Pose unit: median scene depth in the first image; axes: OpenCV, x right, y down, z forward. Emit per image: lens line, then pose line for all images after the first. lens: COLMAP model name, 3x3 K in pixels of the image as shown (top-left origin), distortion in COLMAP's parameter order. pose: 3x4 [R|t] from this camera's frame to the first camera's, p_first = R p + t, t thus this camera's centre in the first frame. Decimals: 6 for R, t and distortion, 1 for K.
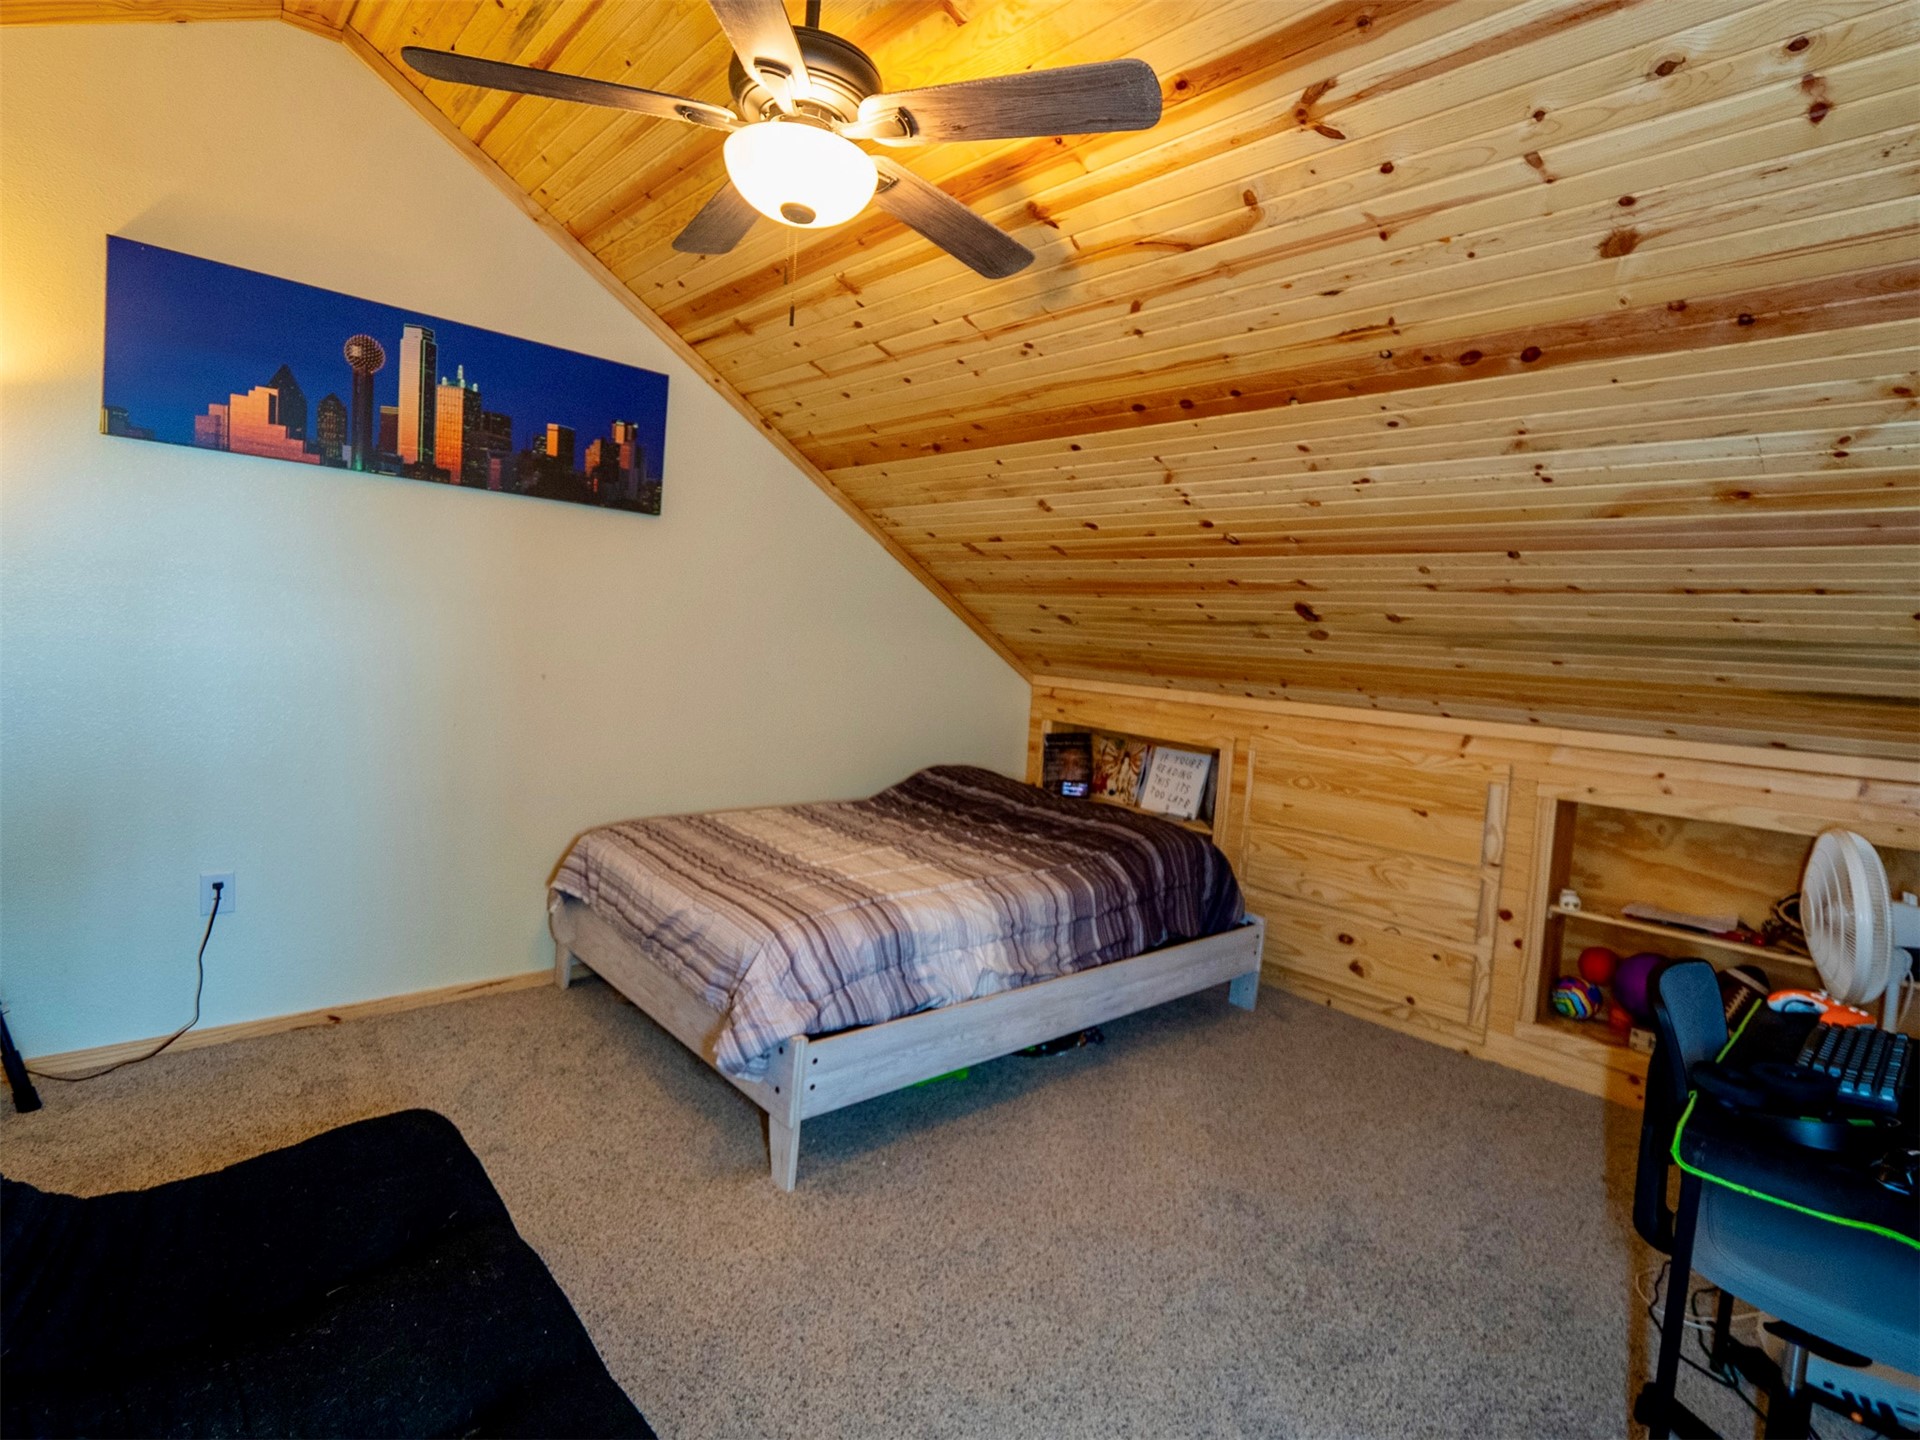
lens RADIAL K [[950.6, 0, 1007.9], [0, 950.6, 716.0], [0, 0, 1]] dist [-0.008683, -0.002553]
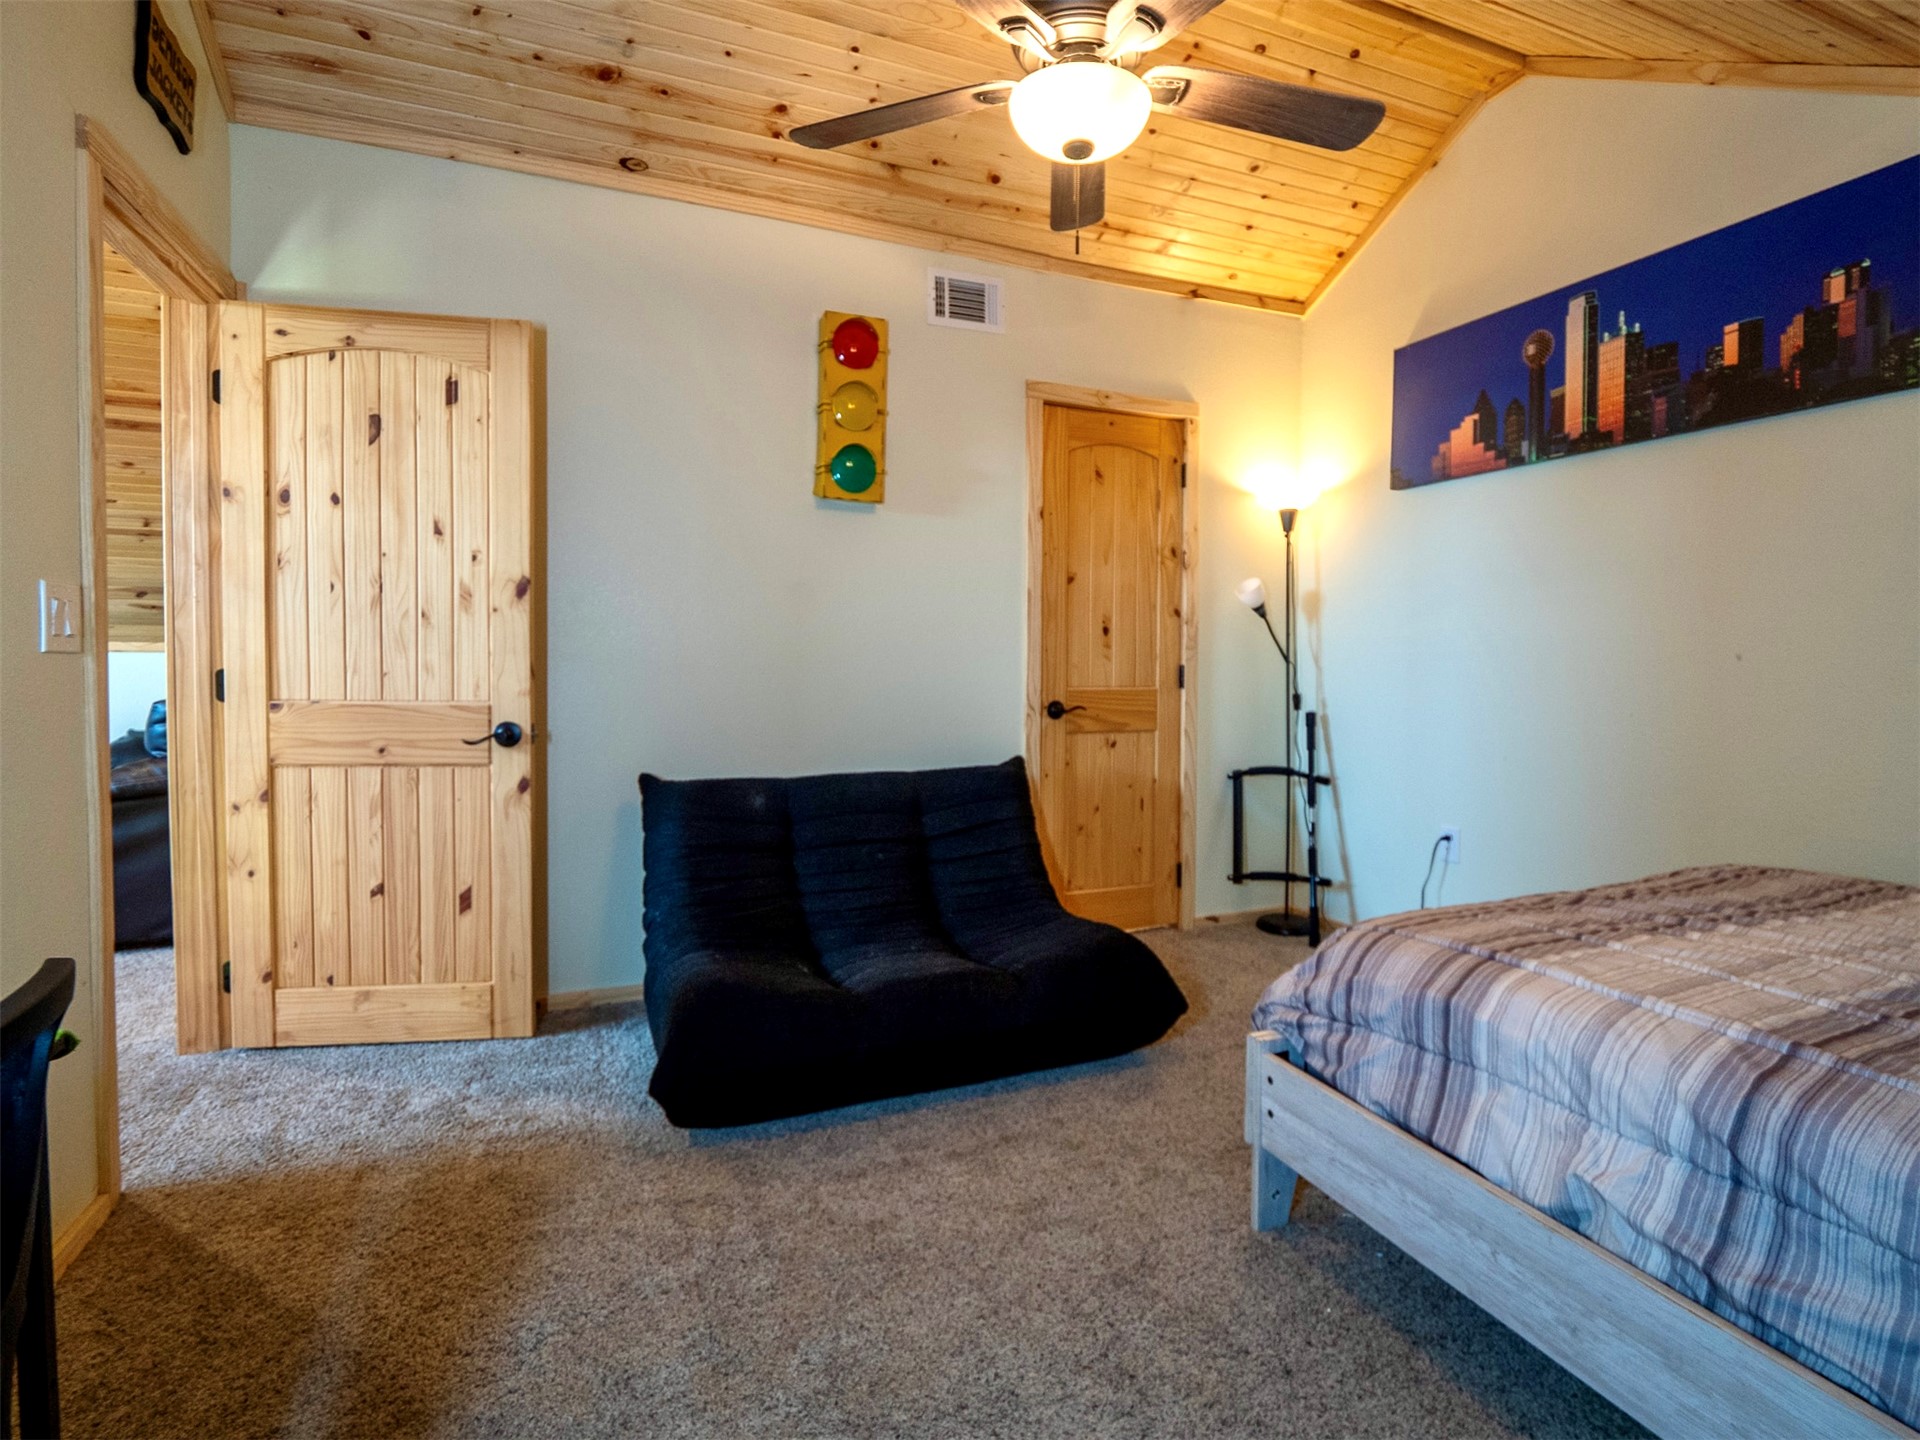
lens RADIAL K [[950.6, 0, 955.9], [0, 950.6, 704.7], [0, 0, 1]] dist [-0.008683, -0.002553]
pose [[-0.345608, -0.035311, -0.937714, 0.426957], [-0.104646, 0.994509, 0.001120, 0.060336], [0.932526, 0.098515, -0.347405, 0.692756]]
